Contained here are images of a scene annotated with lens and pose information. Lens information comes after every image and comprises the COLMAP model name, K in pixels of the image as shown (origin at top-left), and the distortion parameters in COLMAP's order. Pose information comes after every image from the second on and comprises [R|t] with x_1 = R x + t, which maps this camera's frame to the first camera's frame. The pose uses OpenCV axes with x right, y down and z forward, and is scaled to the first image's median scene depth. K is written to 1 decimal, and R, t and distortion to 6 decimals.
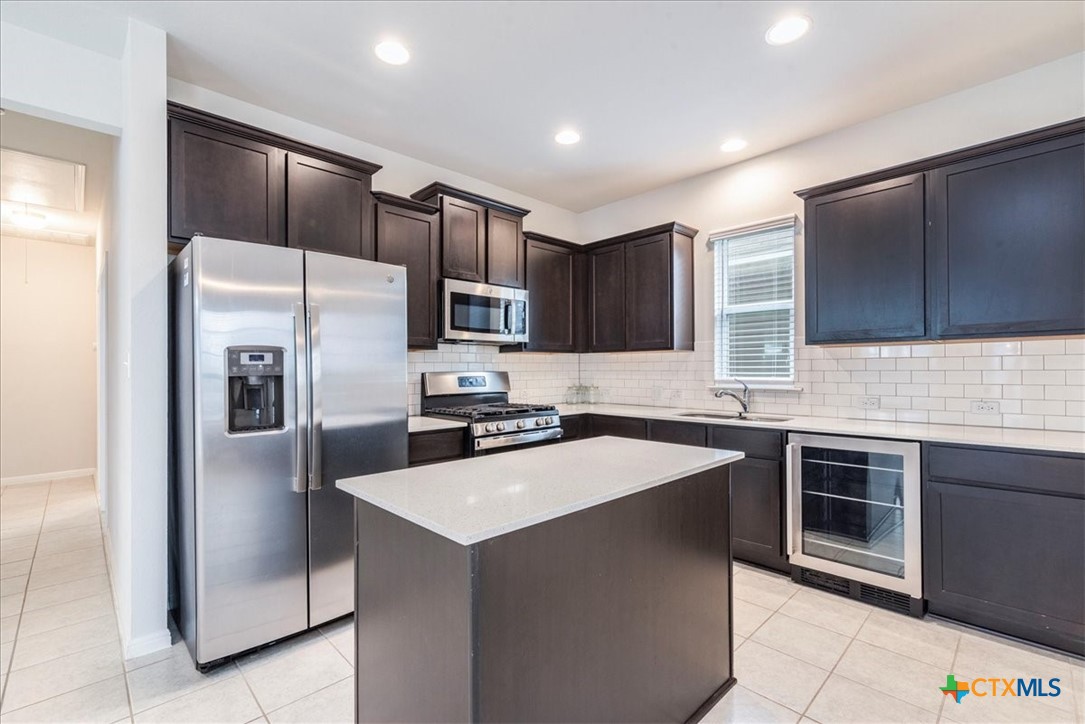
lens RADIAL K [[482.6, 0, 550.8], [0, 482.6, 366.3], [0, 0, 1]] dist [-0.000134, -0.000986]
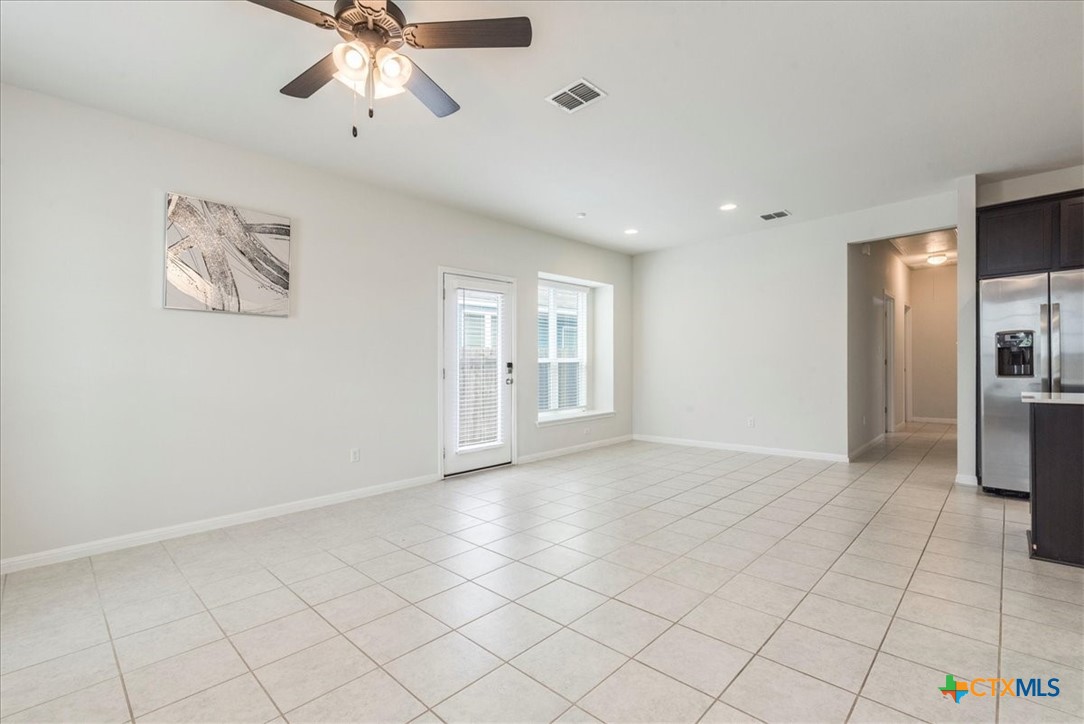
lens RADIAL K [[482.1, 0, 542.0], [0, 482.1, 371.9], [0, 0, 1]] dist [-0.000134, -0.000986]
pose [[0.022536, 0.018915, -0.999567, 0.720183], [0.023153, 0.999543, 0.019437, 0.022368], [0.999478, -0.023581, 0.022088, -0.523009]]
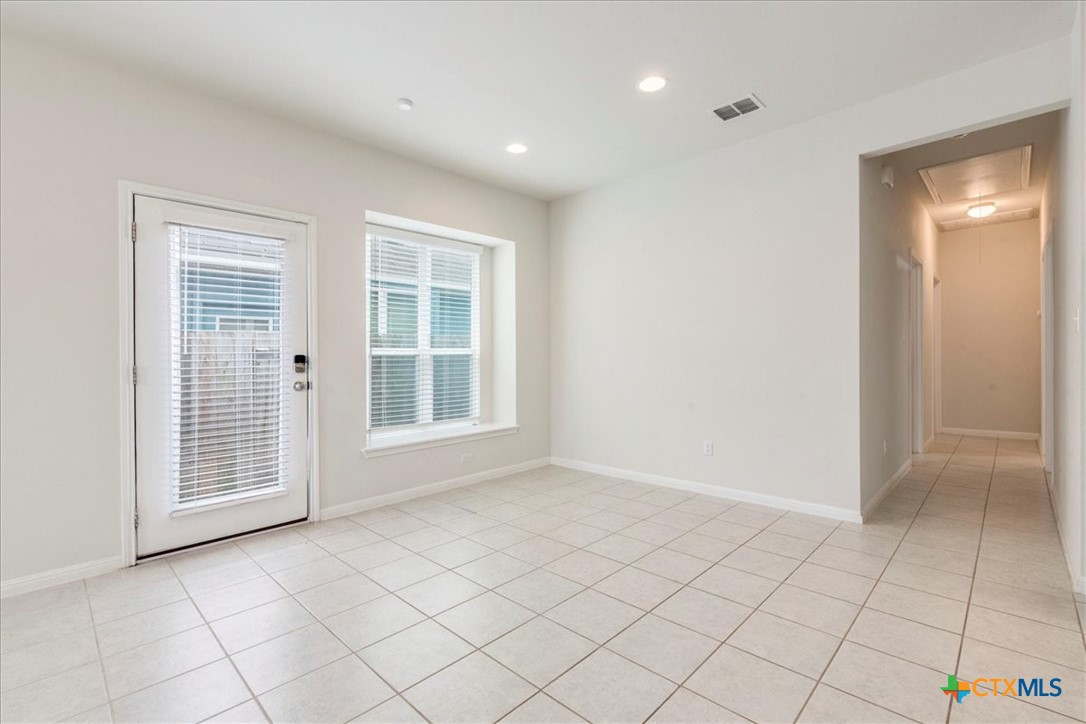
lens RADIAL K [[483.0, 0, 545.2], [0, 483.0, 363.2], [0, 0, 1]] dist [-0.000134, -0.000986]
pose [[0.020912, 0.018945, -0.999602, 0.104963], [0.022897, 0.999549, 0.019423, 0.028814], [0.999519, -0.023294, 0.020469, -0.126595]]
